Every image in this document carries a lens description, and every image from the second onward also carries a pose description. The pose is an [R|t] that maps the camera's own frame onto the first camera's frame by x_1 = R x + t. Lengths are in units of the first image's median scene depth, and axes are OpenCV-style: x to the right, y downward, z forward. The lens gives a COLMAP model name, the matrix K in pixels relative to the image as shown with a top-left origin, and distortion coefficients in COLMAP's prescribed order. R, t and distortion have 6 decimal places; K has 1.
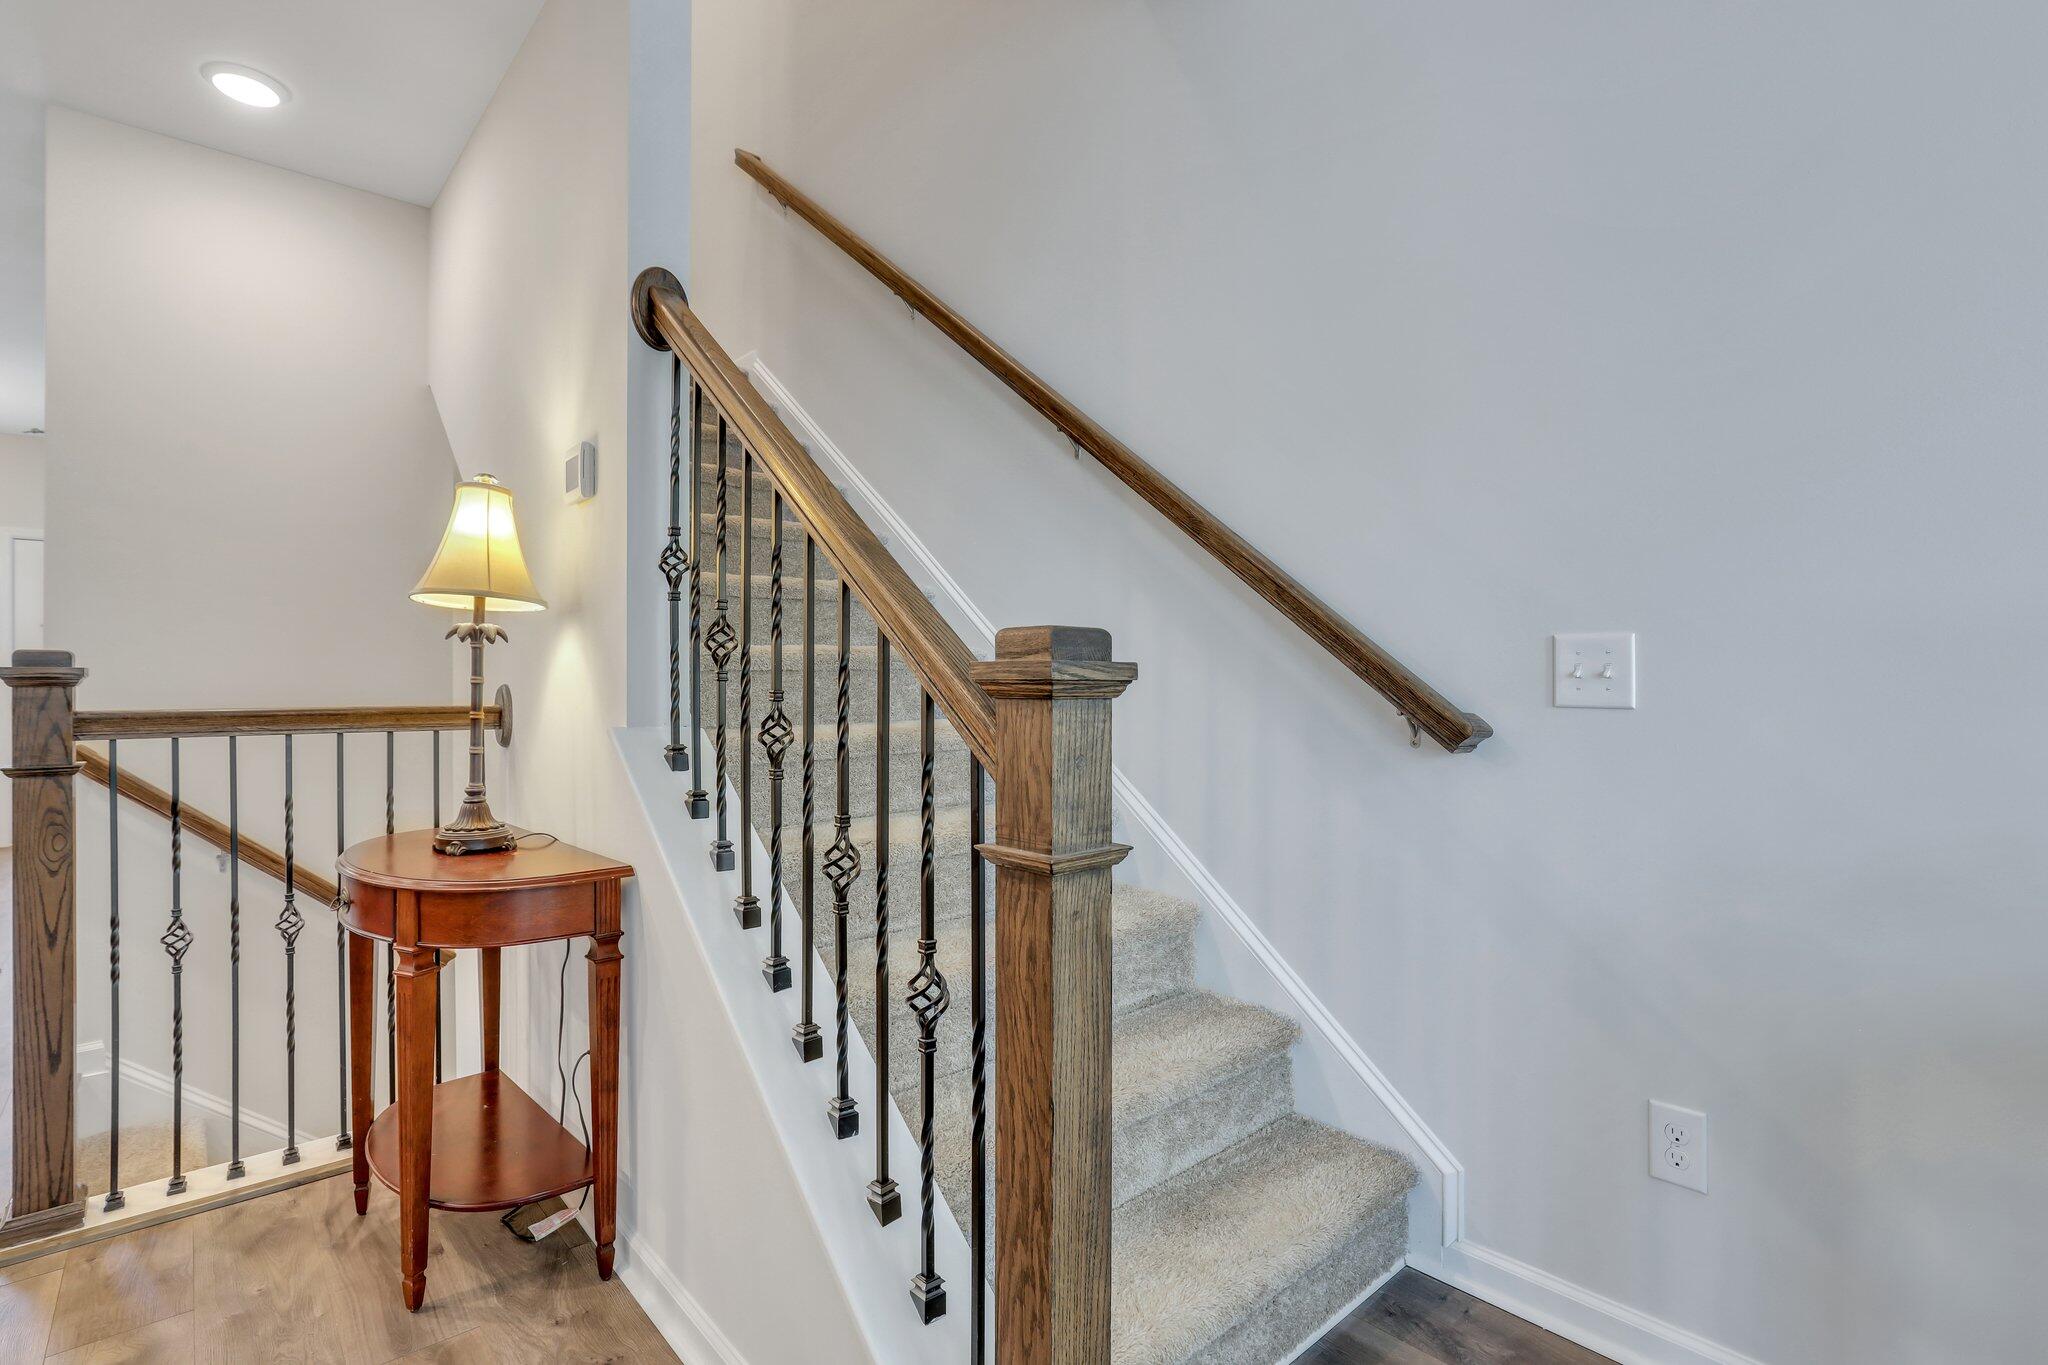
lens RADIAL K [[953.8, 0, 1000.2], [0, 953.8, 661.7], [0, 0, 1]] dist [-0.011551, 0.001156]
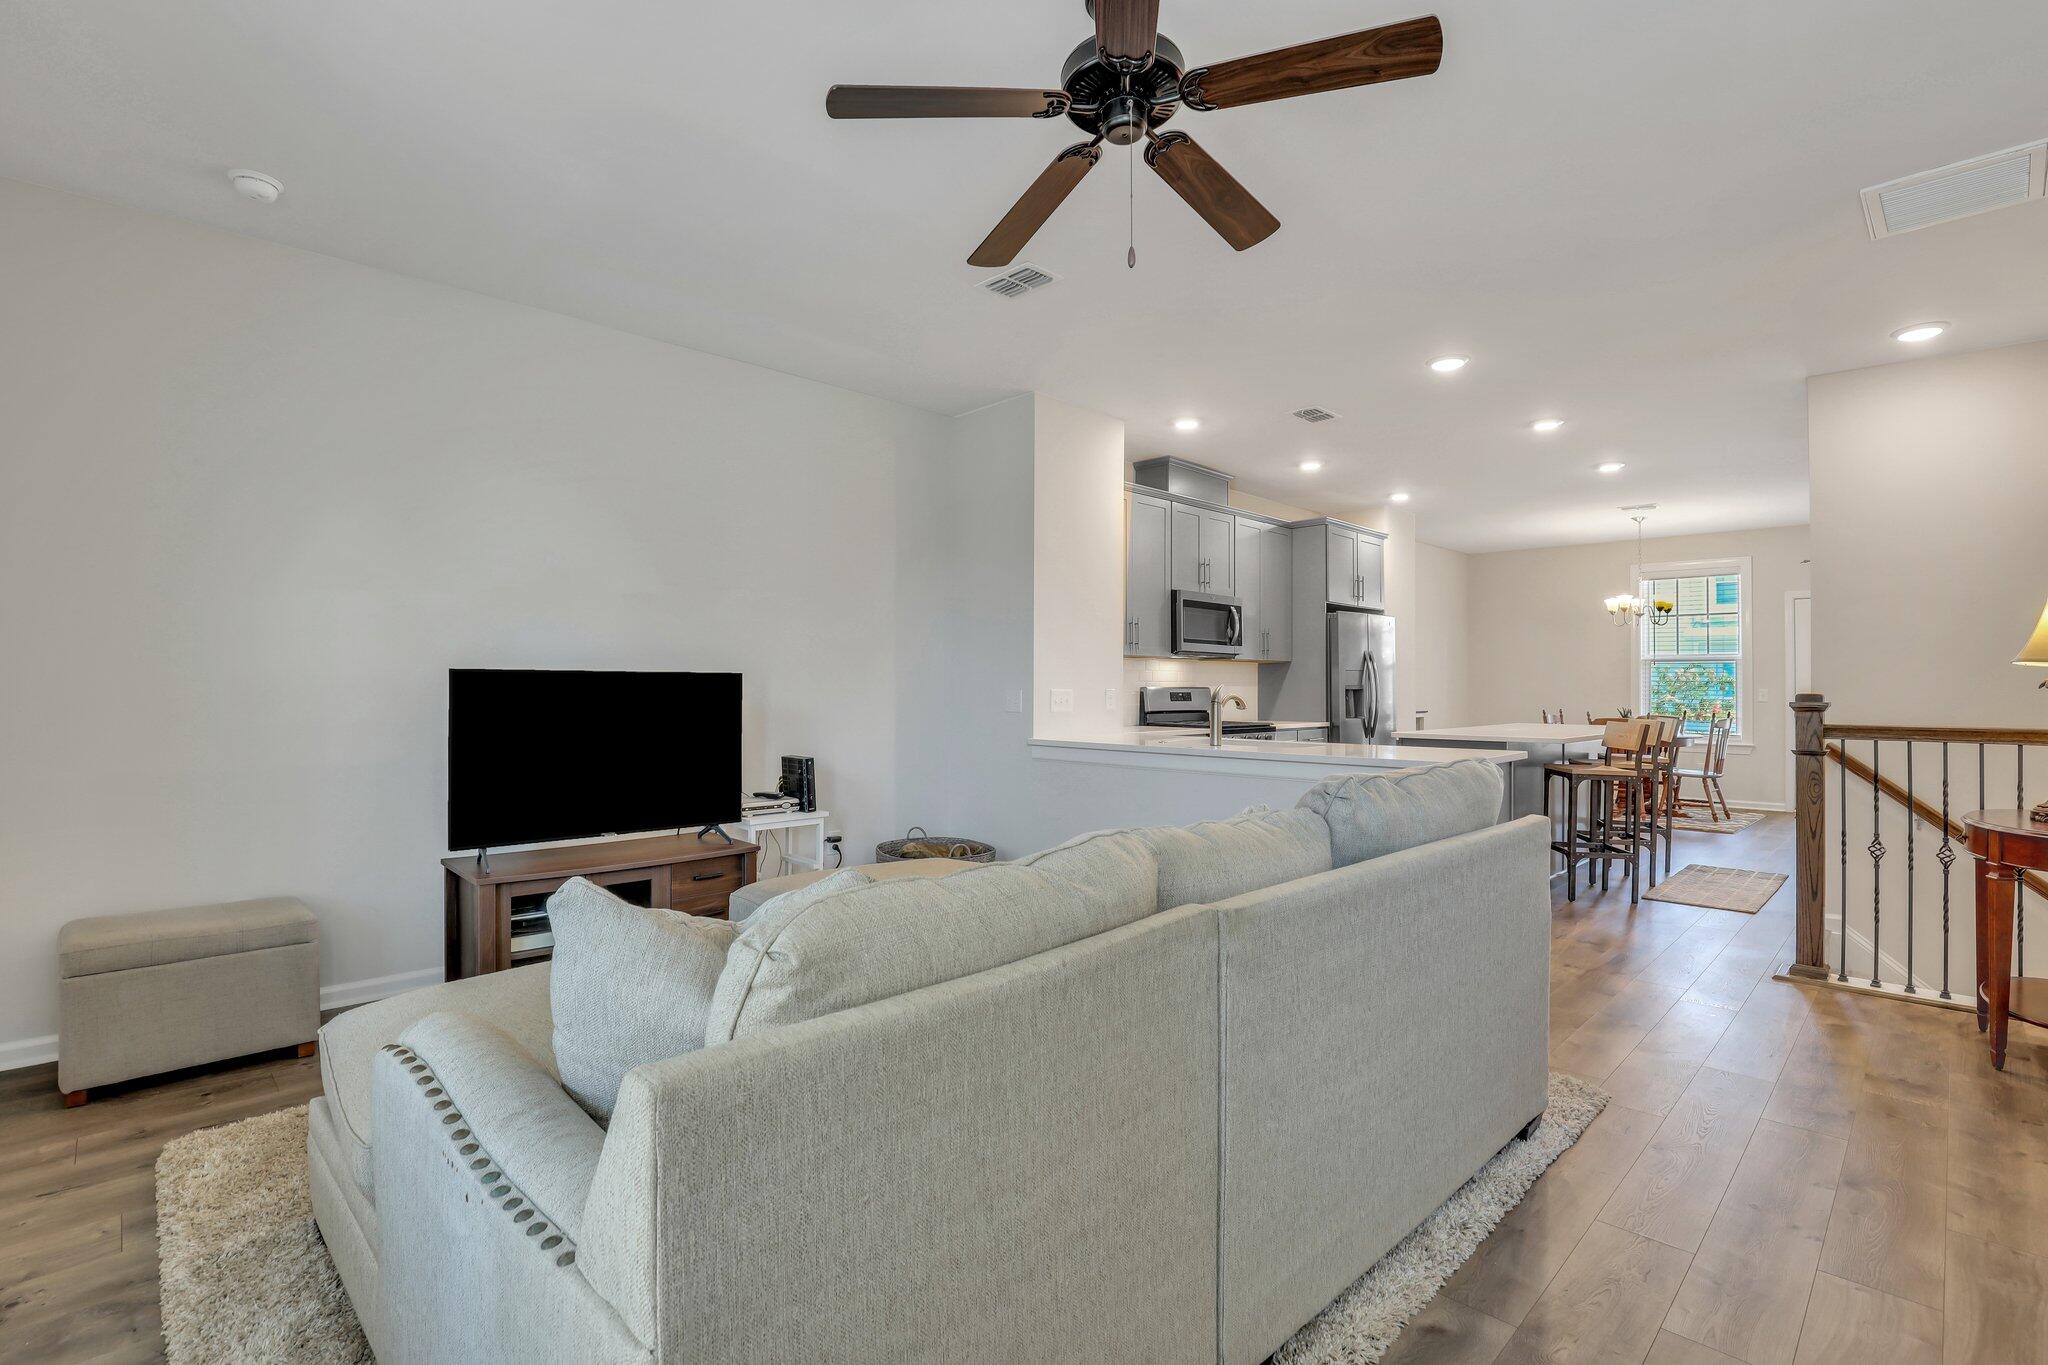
lens RADIAL K [[918.8, 0, 1060.8], [0, 918.8, 703.5], [0, 0, 1]] dist [0.001095, 0.000317]
pose [[0.098086, 0.020844, -0.994960, 0.741826], [0.020609, 0.999524, 0.022971, -0.064083], [0.994965, -0.022758, 0.097610, -0.741457]]
